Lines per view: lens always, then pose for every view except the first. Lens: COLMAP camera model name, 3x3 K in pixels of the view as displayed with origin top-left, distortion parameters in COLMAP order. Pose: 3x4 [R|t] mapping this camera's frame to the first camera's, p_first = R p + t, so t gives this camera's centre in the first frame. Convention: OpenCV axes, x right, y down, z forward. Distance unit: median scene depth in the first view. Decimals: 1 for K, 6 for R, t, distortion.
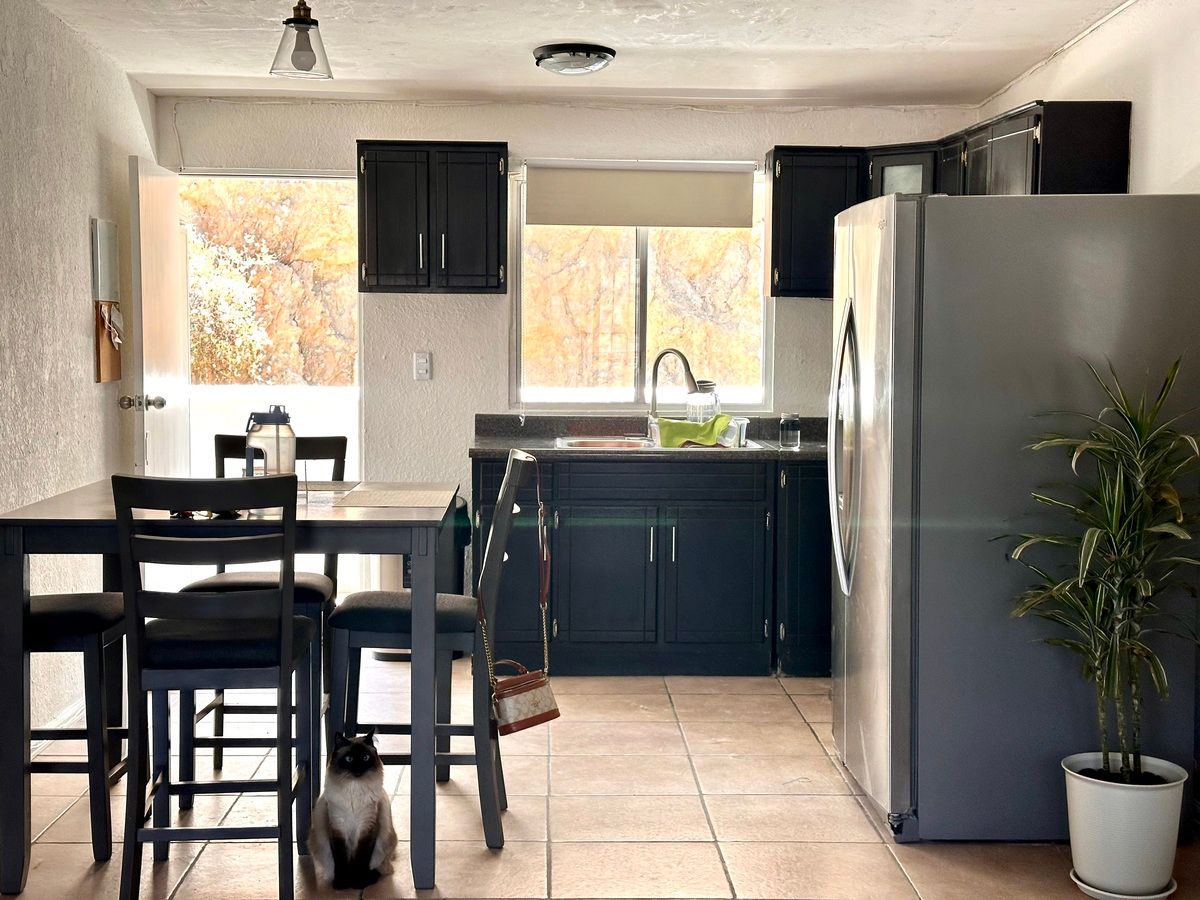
lens RADIAL K [[1611.4, 0, 600.0], [0, 1611.4, 450.0], [0, 0, 1]] dist [0.115027, 0.004168]
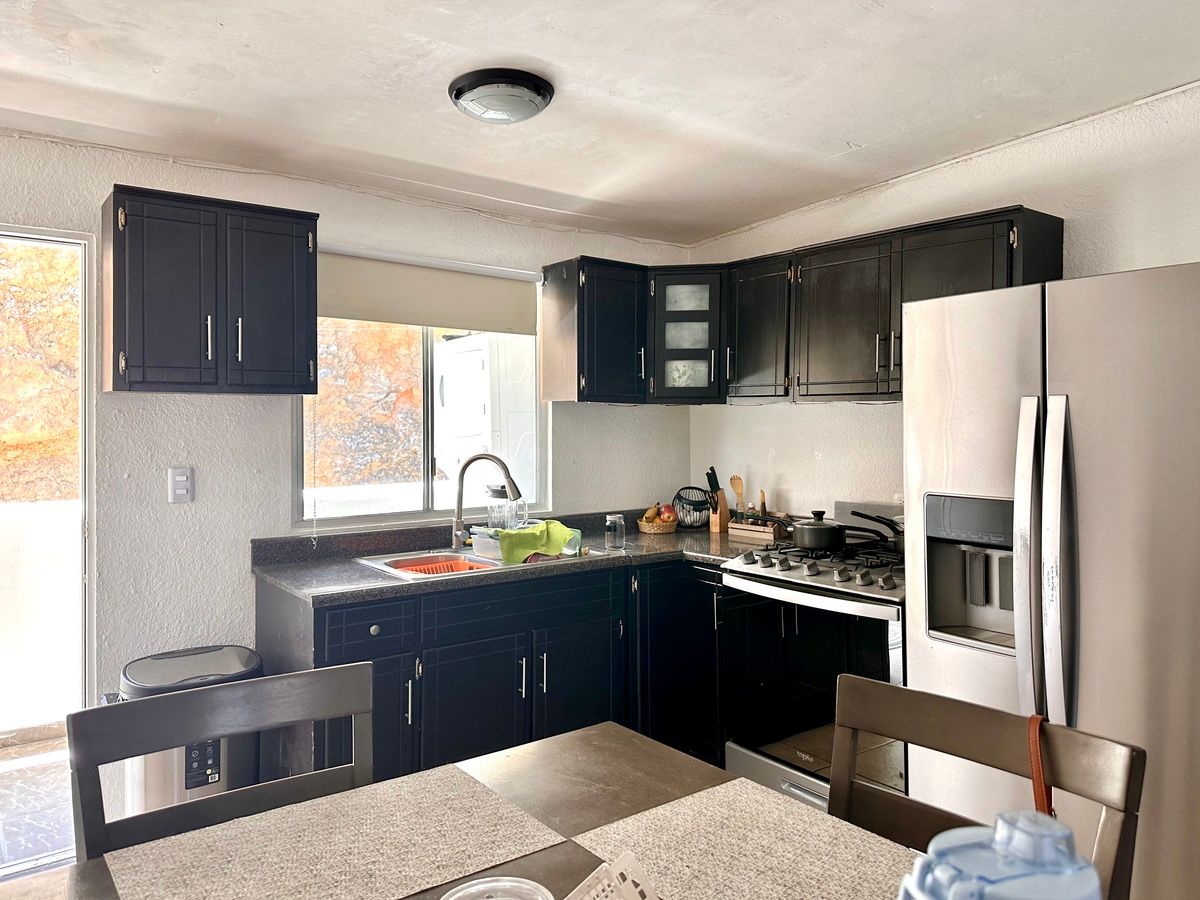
lens RADIAL K [[841.4, 0, 598.8], [0, 841.4, 435.5], [0, 0, 1]] dist [-0.002005, -0.001059]
pose [[0.822907, -0.012630, 0.568035, -0.181000], [0.050913, 0.997370, -0.051581, -0.045302], [-0.565890, 0.071367, 0.821386, 0.554005]]
